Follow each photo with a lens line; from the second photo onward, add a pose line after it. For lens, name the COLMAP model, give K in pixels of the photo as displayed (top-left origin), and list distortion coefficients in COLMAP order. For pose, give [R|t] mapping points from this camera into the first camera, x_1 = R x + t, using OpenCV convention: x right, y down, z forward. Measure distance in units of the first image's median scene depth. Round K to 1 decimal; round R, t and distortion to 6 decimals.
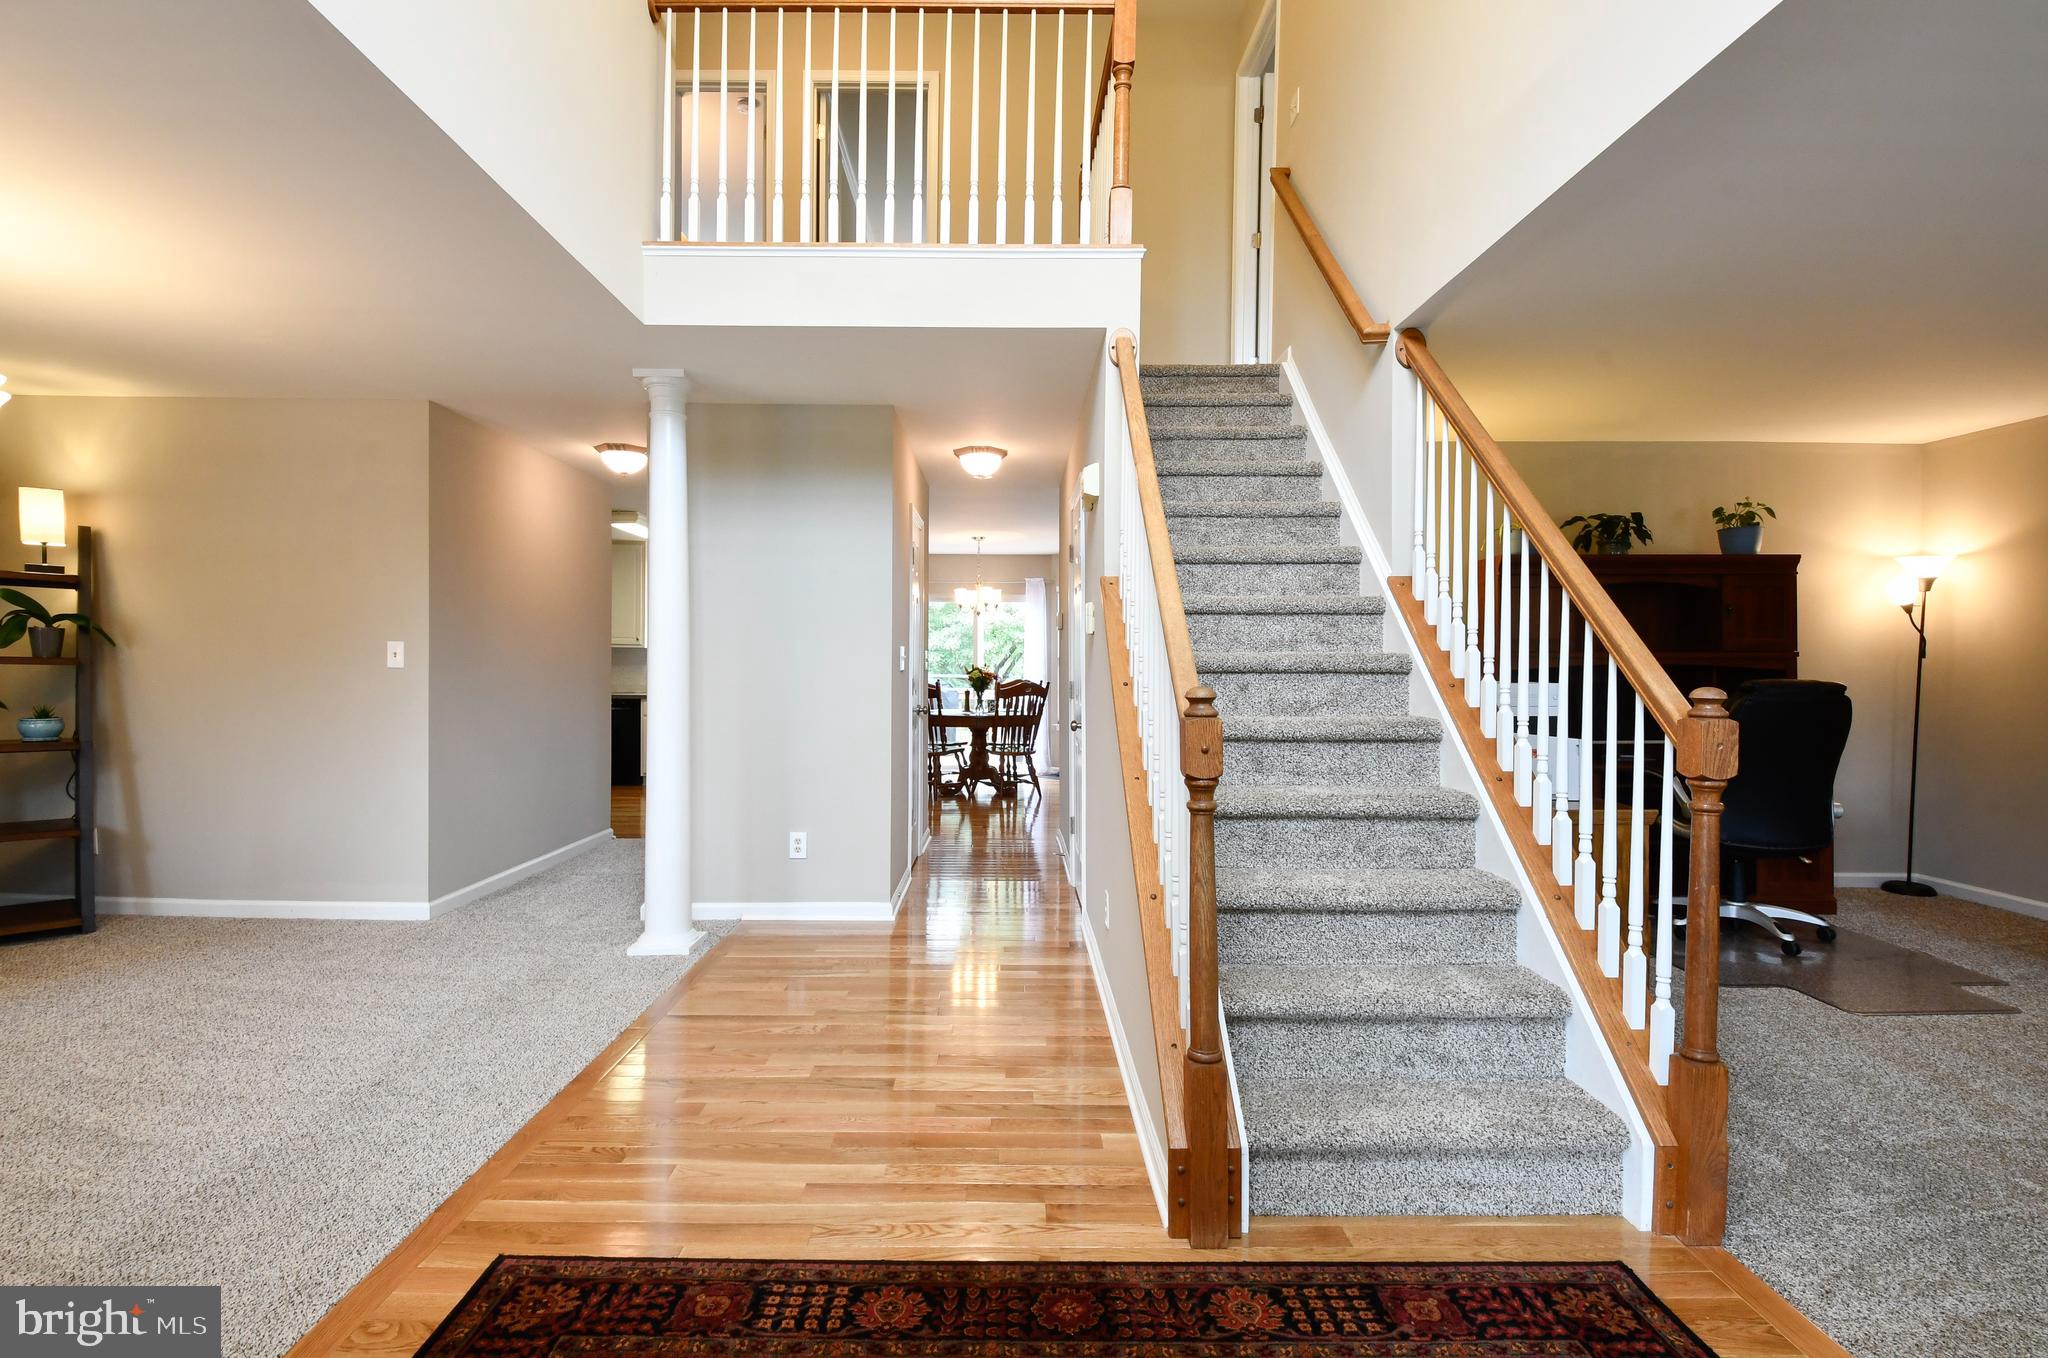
lens RADIAL K [[1015.9, 0, 988.0], [0, 1015.9, 645.6], [0, 0, 1]] dist [0.022095, -0.030956]
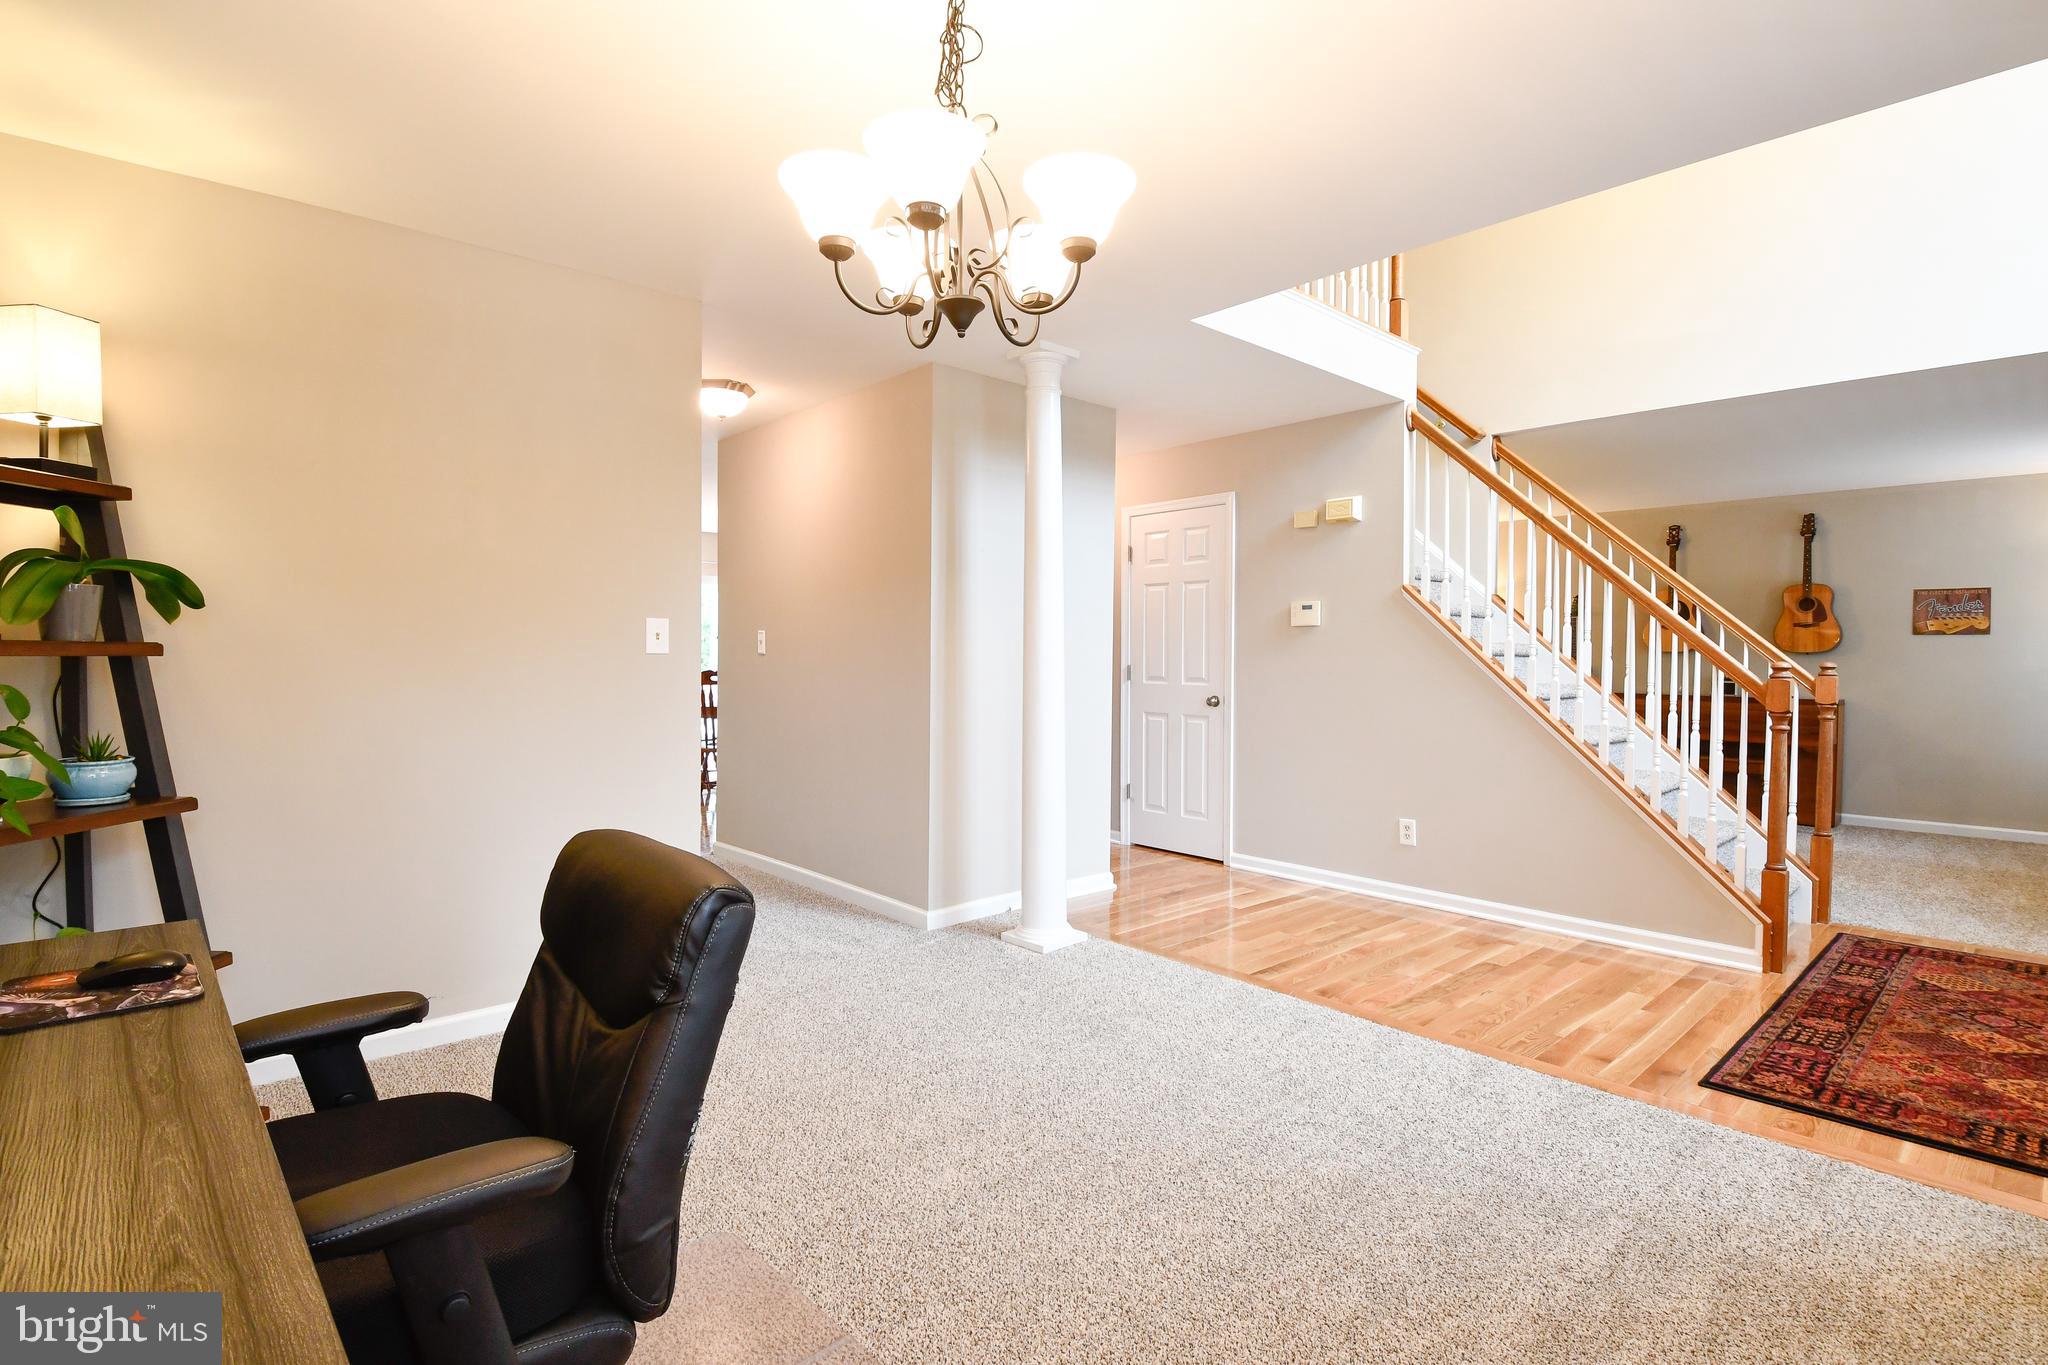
lens RADIAL K [[1015.9, 0, 988.0], [0, 1015.9, 649.1], [0, 0, 1]] dist [0.022095, -0.030956]
pose [[0.726976, 0.015031, 0.686499, -1.162279], [-0.004548, 0.999844, -0.017076, 0.037808], [-0.686648, 0.009291, 0.726931, 0.379827]]
